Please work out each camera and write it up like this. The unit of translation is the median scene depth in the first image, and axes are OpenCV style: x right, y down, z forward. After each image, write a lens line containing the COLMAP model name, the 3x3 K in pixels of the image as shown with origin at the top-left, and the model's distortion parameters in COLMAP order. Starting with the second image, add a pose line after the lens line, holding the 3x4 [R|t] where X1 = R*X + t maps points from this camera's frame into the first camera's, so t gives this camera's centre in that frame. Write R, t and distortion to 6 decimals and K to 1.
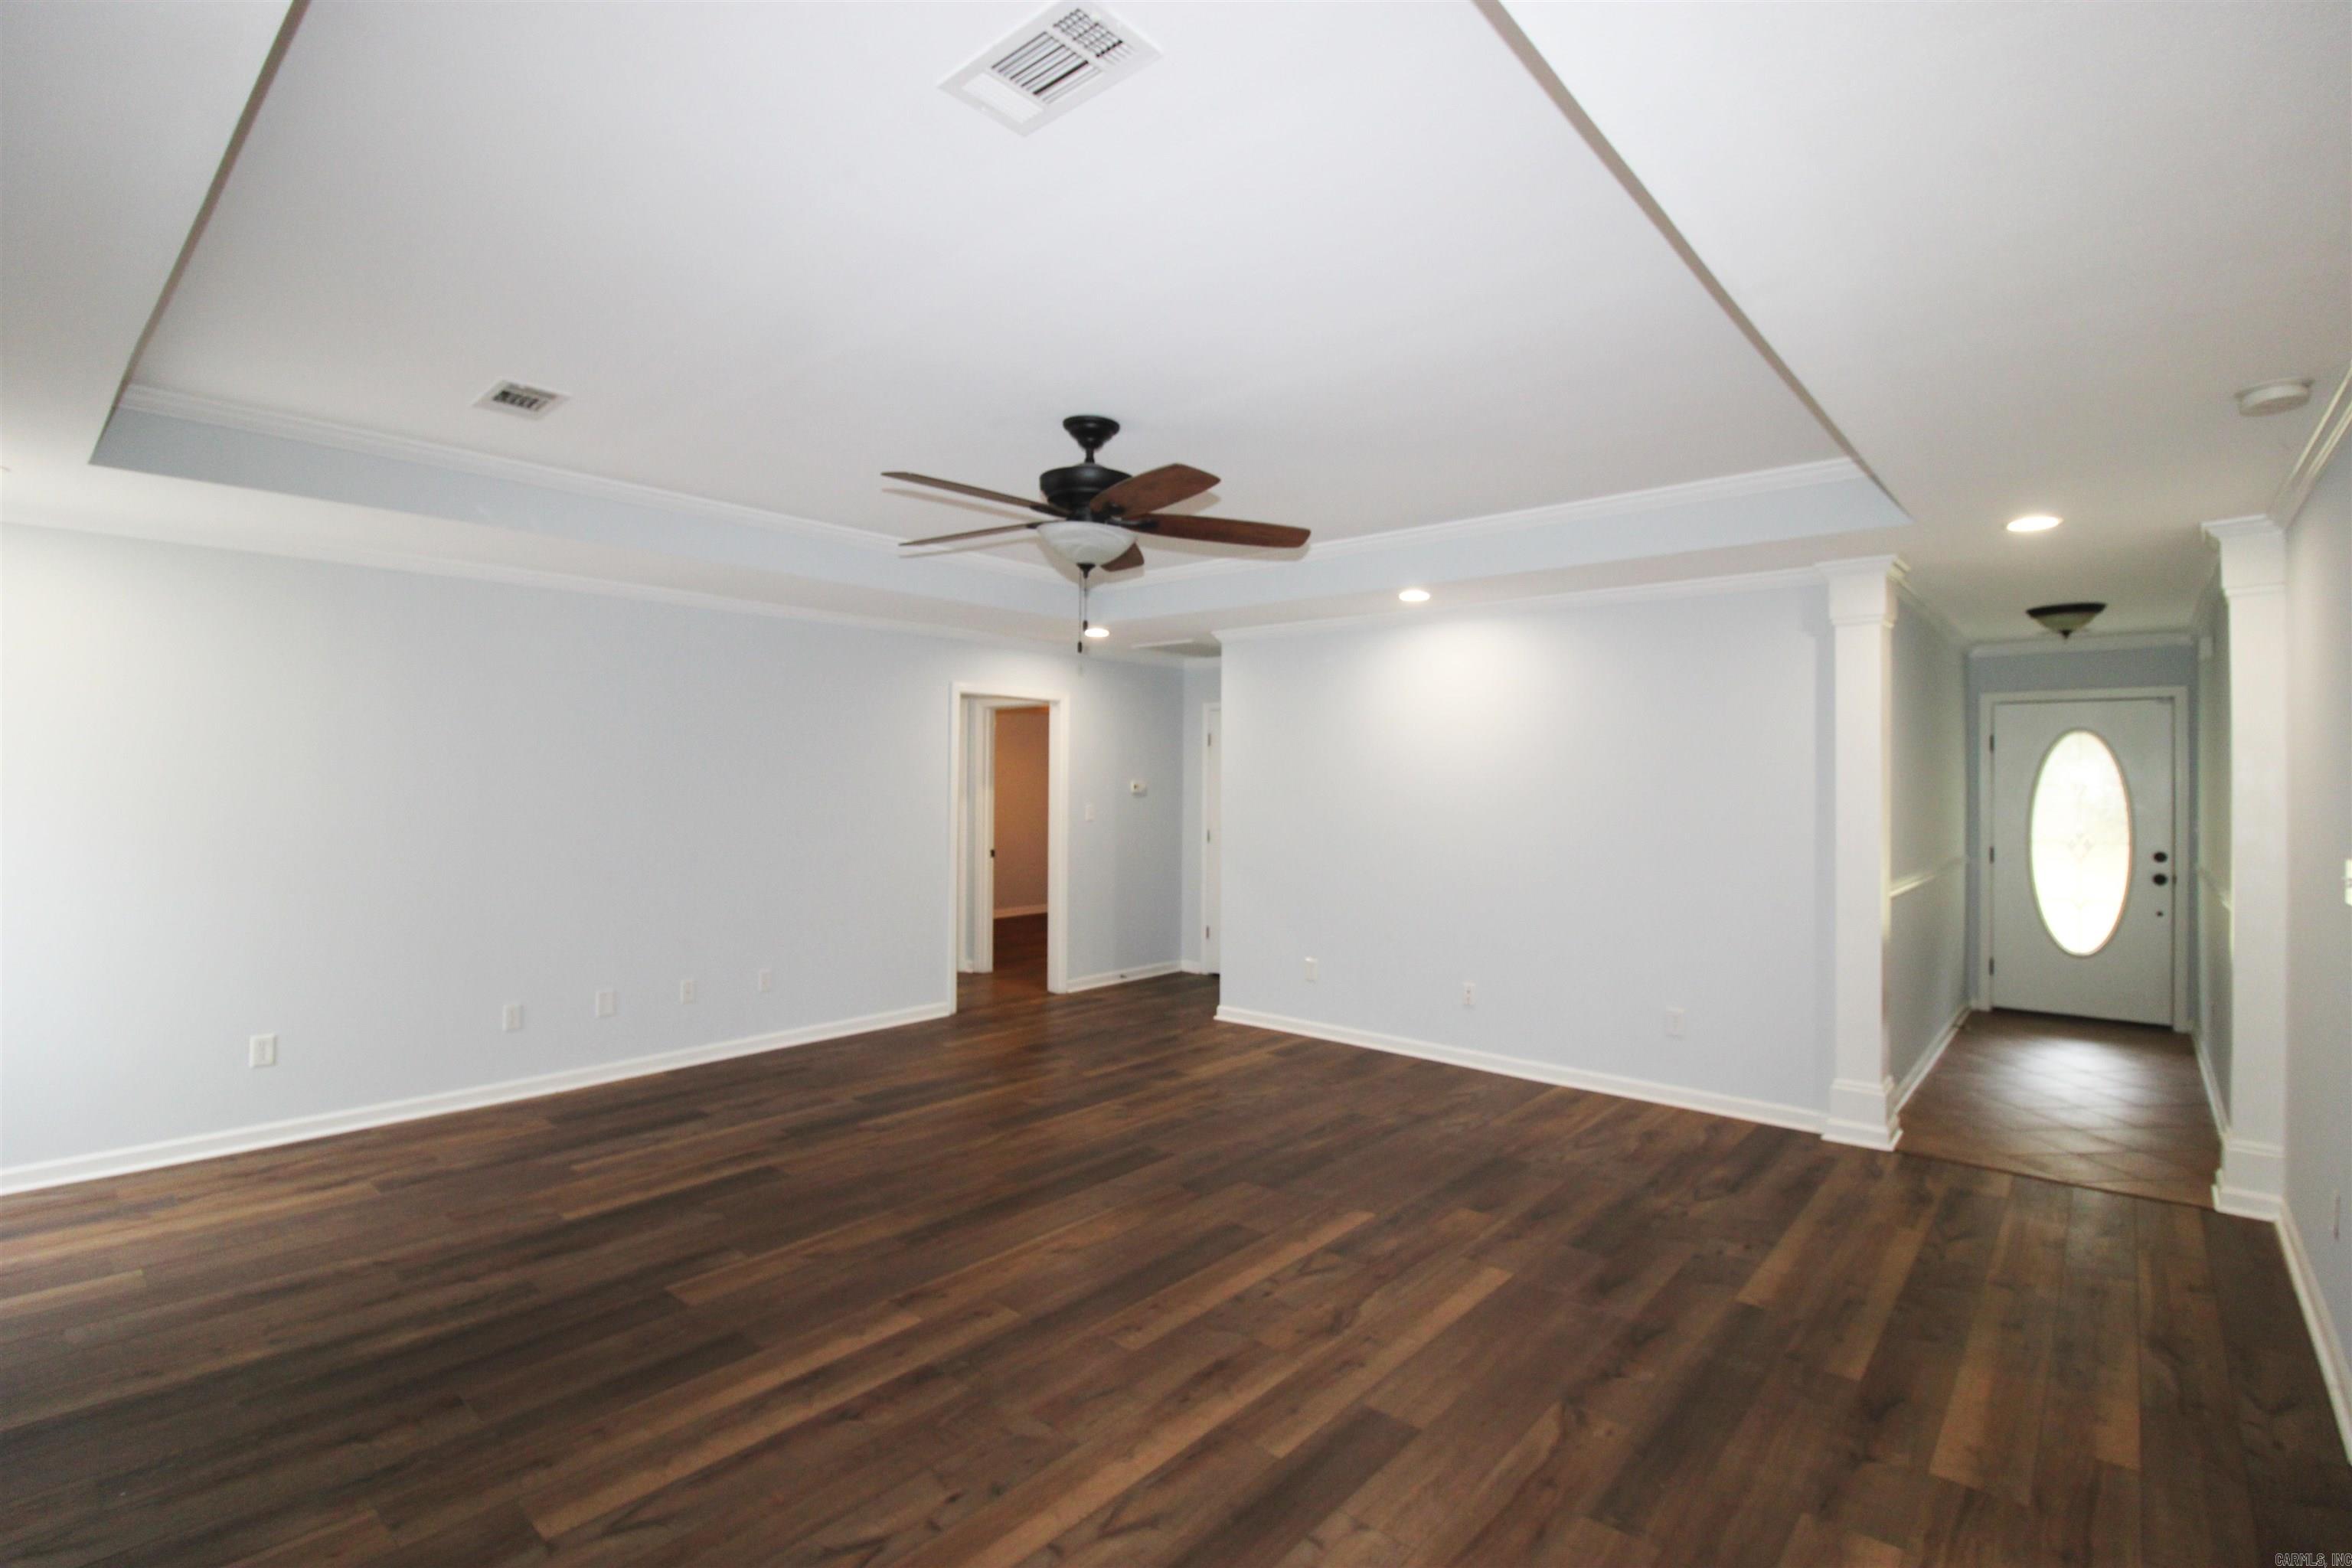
lens RADIAL K [[1150.8, 0, 1176.0], [0, 1150.8, 784.0], [0, 0, 1]] dist [-0.001366, -0.000450]
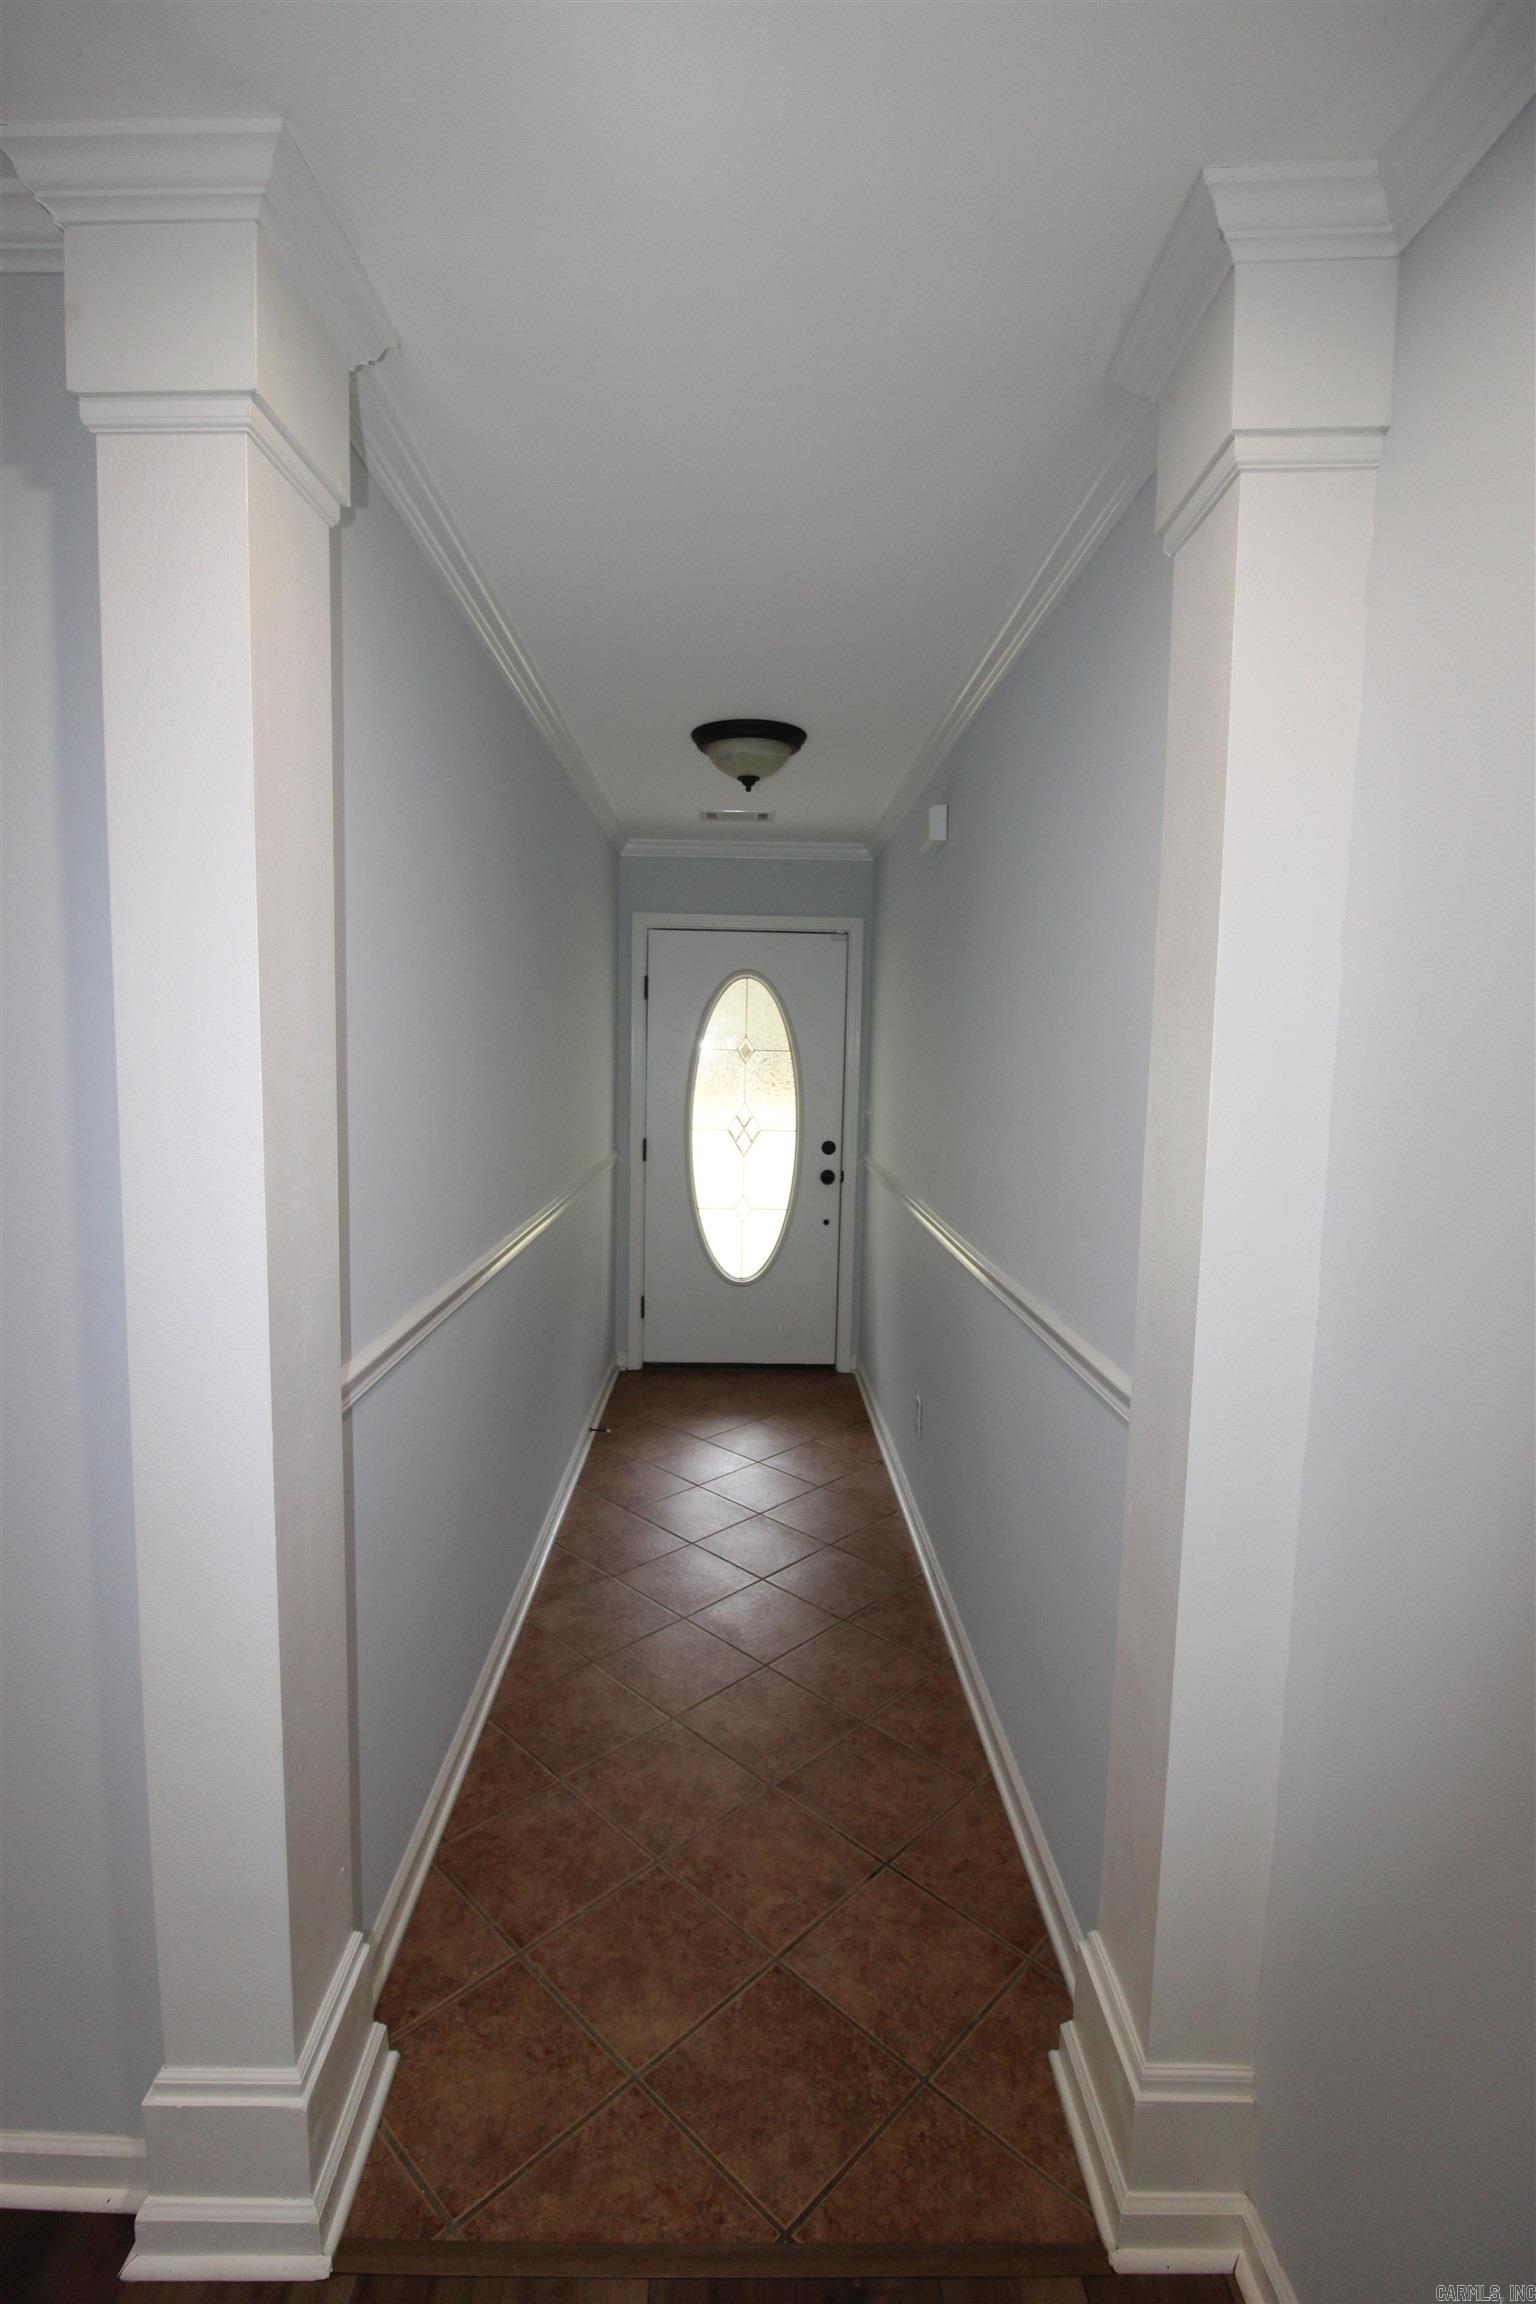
lens RADIAL K [[1127.3, 0, 768.0], [0, 1127.3, 1152.0], [0, 0, 1]] dist [-0.001366, -0.000450]
pose [[0.754824, -0.051480, 0.653904, 0.343489], [-0.019495, 0.994714, 0.100815, -0.007146], [-0.655637, -0.088846, 0.749831, 0.472133]]
